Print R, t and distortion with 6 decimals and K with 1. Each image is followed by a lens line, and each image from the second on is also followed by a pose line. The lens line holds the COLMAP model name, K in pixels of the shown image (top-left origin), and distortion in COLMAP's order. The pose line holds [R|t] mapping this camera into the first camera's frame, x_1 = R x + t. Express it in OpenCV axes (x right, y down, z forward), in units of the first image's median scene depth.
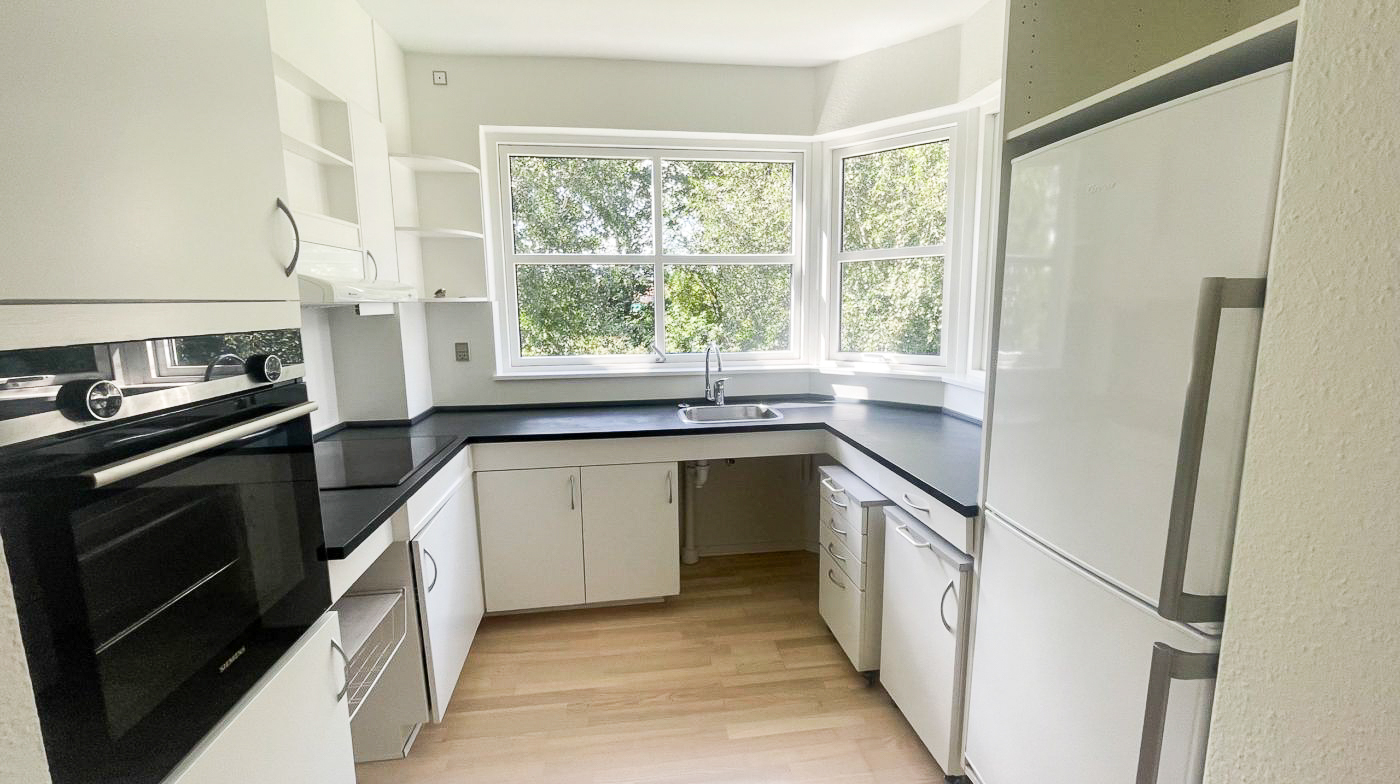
lens RADIAL K [[568.4, 0, 701.3], [0, 568.4, 389.6], [0, 0, 1]] dist [0.001870, -0.000629]
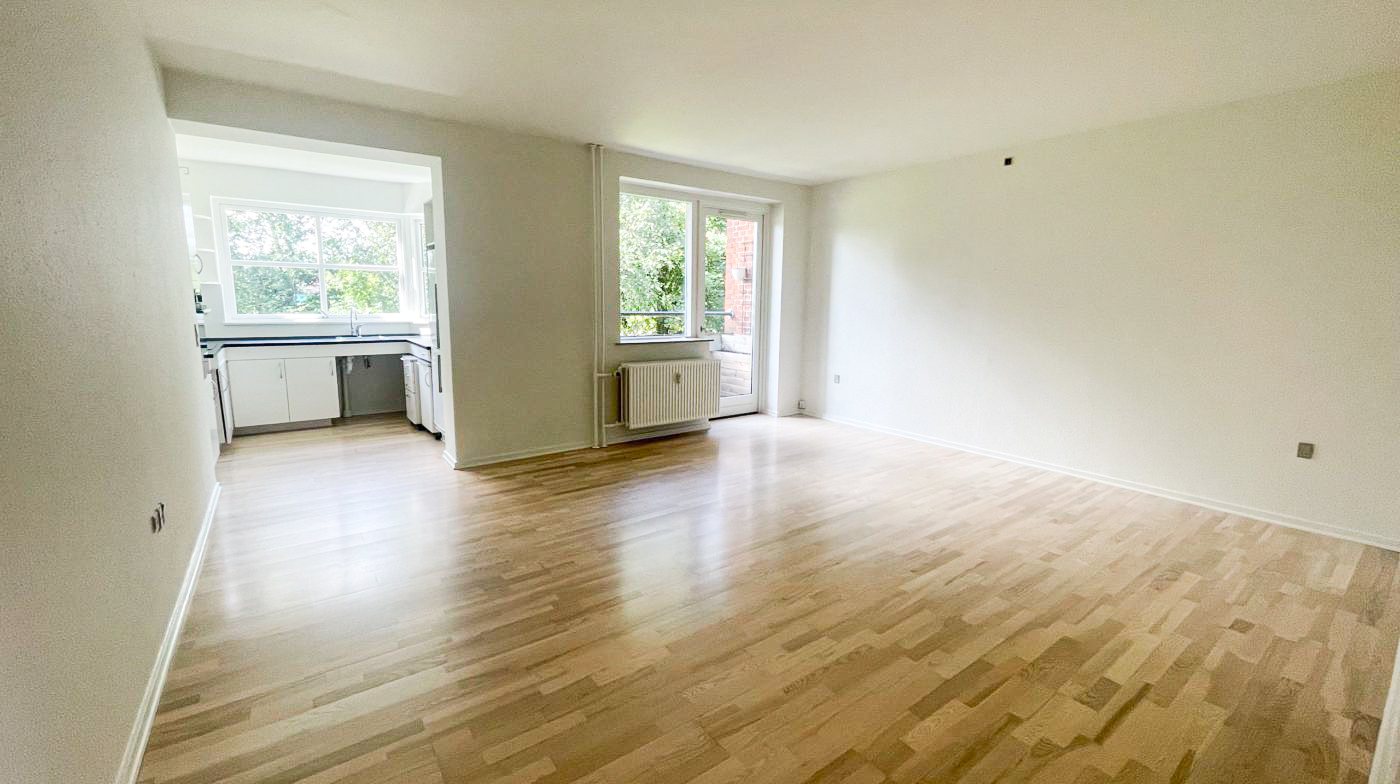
lens RADIAL K [[568.4, 0, 701.8], [0, 568.4, 385.4], [0, 0, 1]] dist [0.001870, -0.000629]
pose [[0.877317, -0.046824, 0.477622, 0.130729], [0.048379, 0.998788, 0.009051, 0.246041], [-0.477467, 0.015166, 0.878519, -1.458730]]
